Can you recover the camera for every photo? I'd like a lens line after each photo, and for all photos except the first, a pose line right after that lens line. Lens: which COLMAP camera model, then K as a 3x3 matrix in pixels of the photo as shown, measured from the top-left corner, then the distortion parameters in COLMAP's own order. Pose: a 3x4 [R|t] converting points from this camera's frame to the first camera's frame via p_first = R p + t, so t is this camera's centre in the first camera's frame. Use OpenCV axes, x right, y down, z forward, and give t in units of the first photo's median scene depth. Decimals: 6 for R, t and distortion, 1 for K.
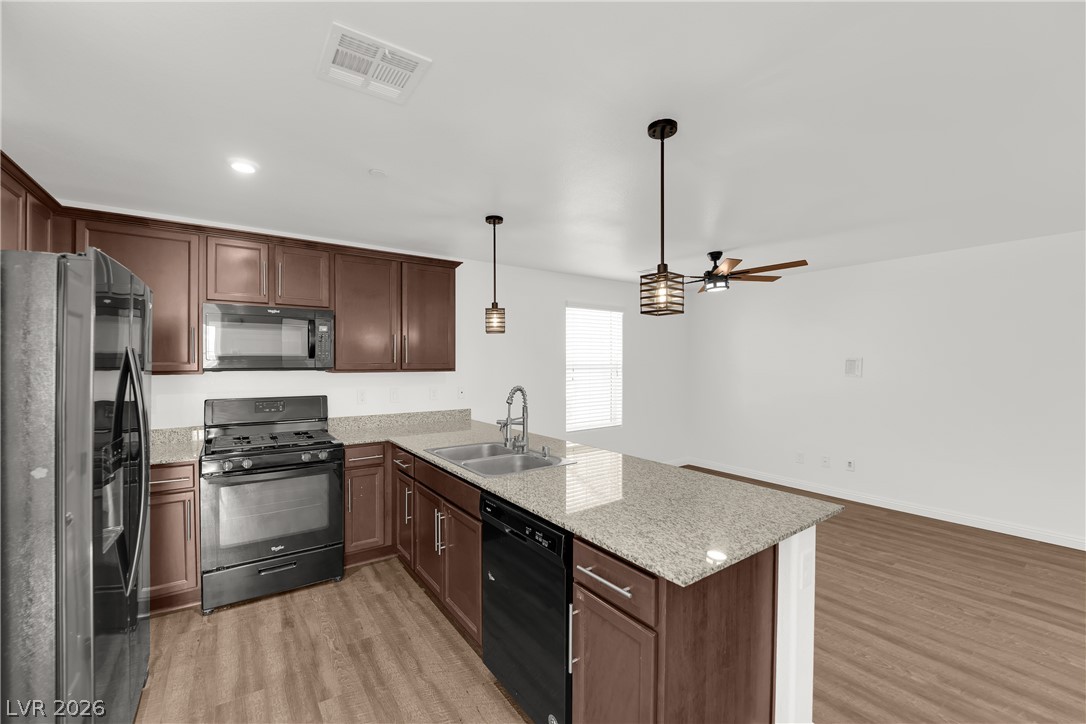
lens RADIAL K [[437.7, 0, 538.9], [0, 437.7, 363.5], [0, 0, 1]] dist [-0.008530, -0.004289]
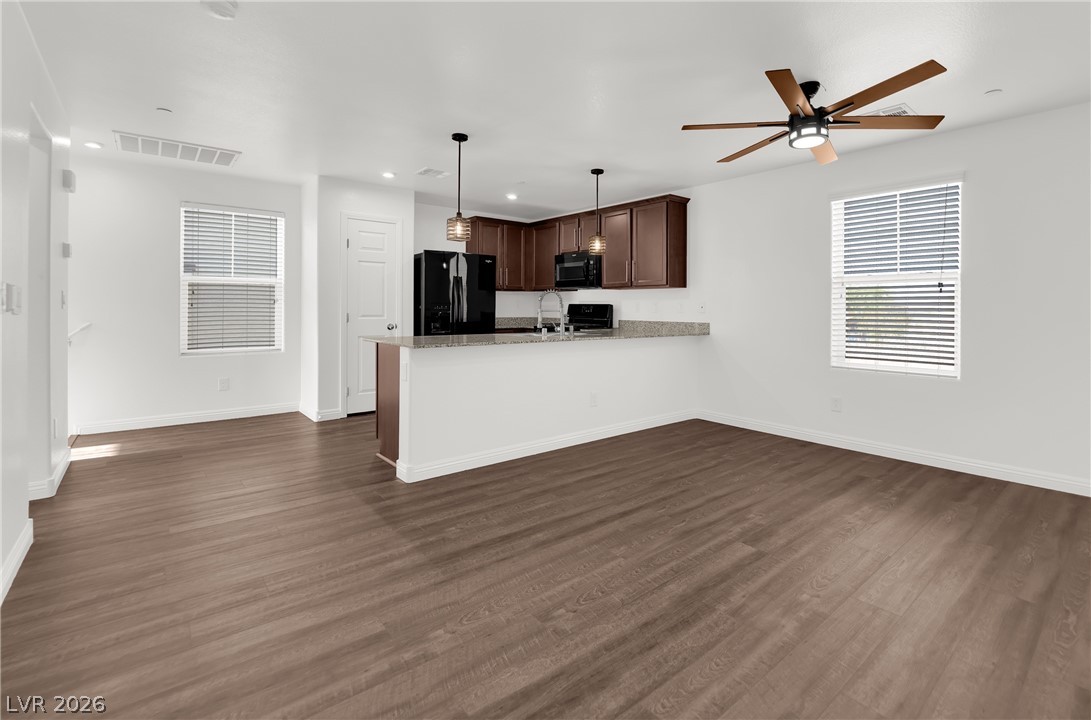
lens RADIAL K [[501.4, 0, 568.1], [0, 501.4, 305.6], [0, 0, 1]] dist [-0.009042, -0.001807]
pose [[0.089411, -0.003203, -0.995990, 1.561892], [-0.008922, 0.999952, -0.004016, 0.105036], [0.995955, 0.009246, 0.089378, 0.831831]]
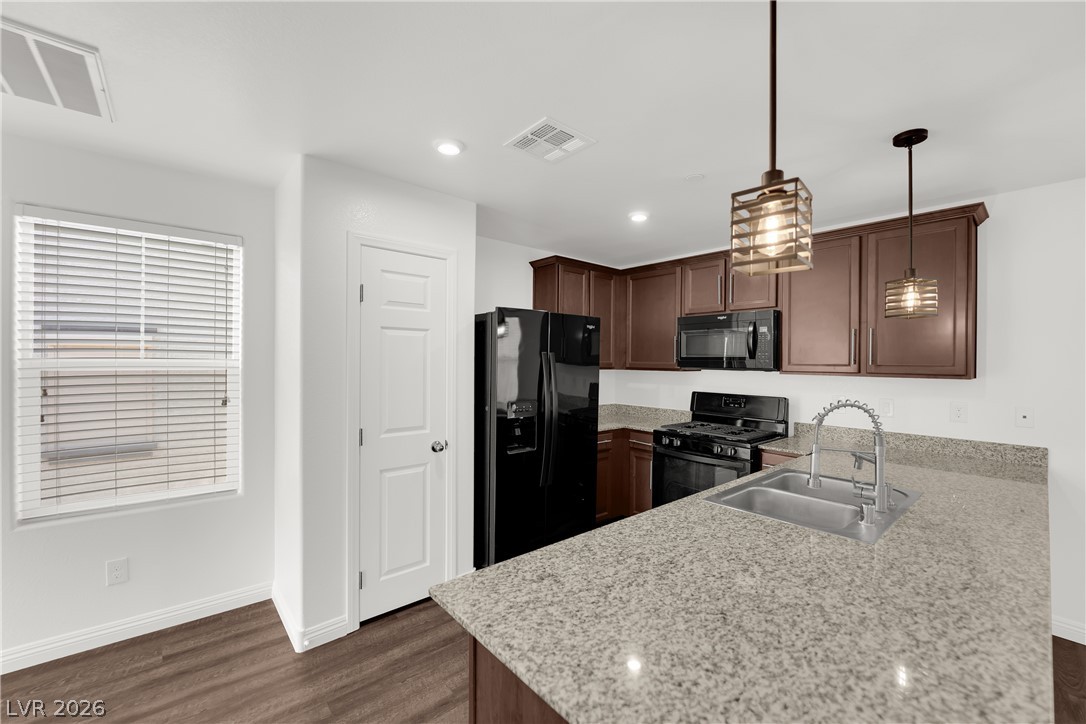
lens RADIAL K [[437.7, 0, 538.9], [0, 437.7, 363.5], [0, 0, 1]] dist [-0.008530, -0.004289]
pose [[0.088951, 0.005625, -0.996020, 0.507811], [-0.012717, 0.999909, 0.004511, 0.000371], [0.995955, 0.012265, 0.089014, 0.449375]]
